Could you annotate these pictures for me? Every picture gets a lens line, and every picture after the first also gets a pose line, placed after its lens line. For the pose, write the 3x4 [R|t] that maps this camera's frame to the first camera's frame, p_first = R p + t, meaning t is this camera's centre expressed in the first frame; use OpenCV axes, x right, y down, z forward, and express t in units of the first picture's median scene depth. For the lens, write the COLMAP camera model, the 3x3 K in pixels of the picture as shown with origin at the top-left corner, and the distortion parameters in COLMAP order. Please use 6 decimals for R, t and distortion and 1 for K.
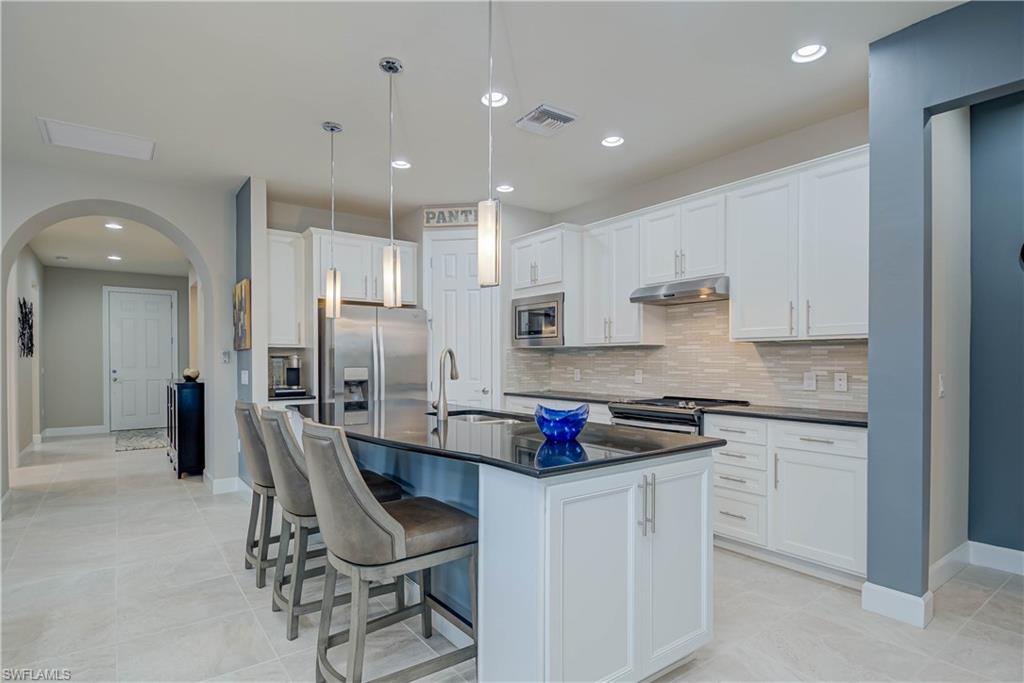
lens RADIAL K [[521.6, 0, 505.9], [0, 521.6, 364.3], [0, 0, 1]] dist [0.004953, 0.000431]
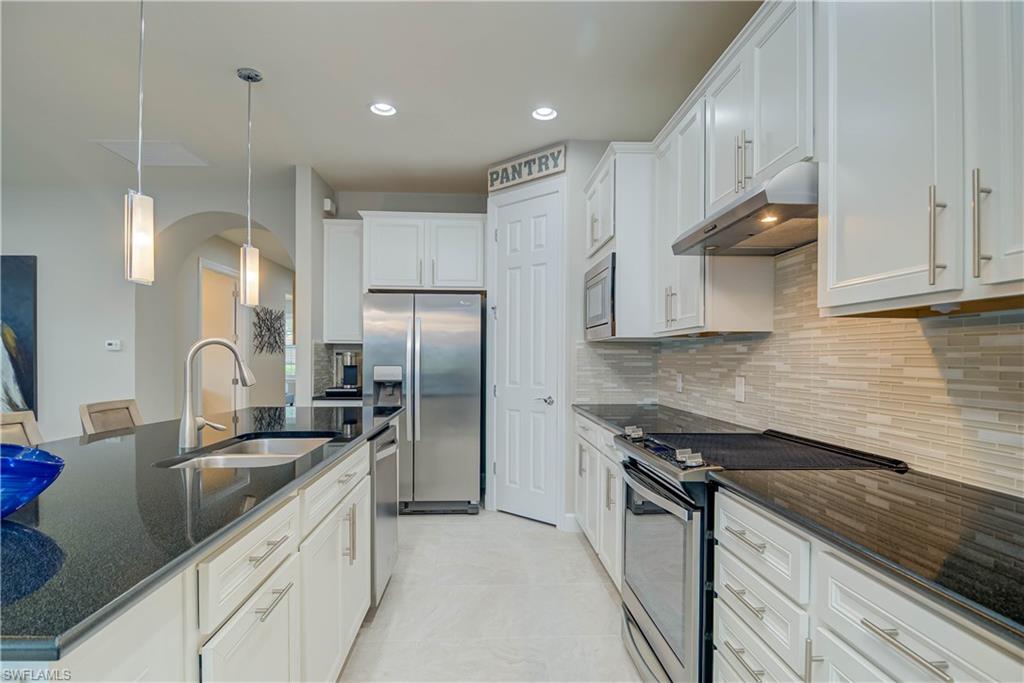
lens RADIAL K [[521.6, 0, 502.2], [0, 521.6, 361.3], [0, 0, 1]] dist [0.004953, 0.000431]
pose [[0.834082, 0.009475, -0.551559, 0.328256], [-0.011460, 0.999934, -0.000153, -0.003363], [0.551522, 0.006448, 0.834136, 0.369681]]
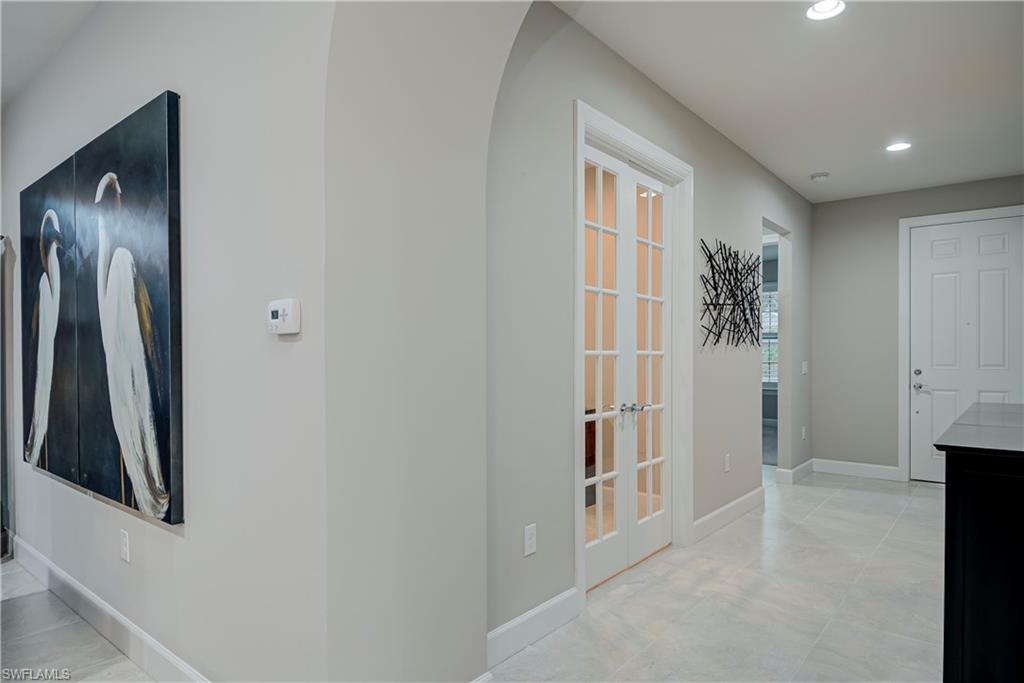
lens RADIAL K [[599.6, 0, 505.2], [0, 599.6, 360.7], [0, 0, 1]] dist [0.005128, 0.000621]
pose [[0.239915, 0.010604, -0.970736, -0.467246], [-0.004693, 0.999941, 0.009763, -0.004441], [0.970782, 0.002213, 0.239951, 0.830937]]
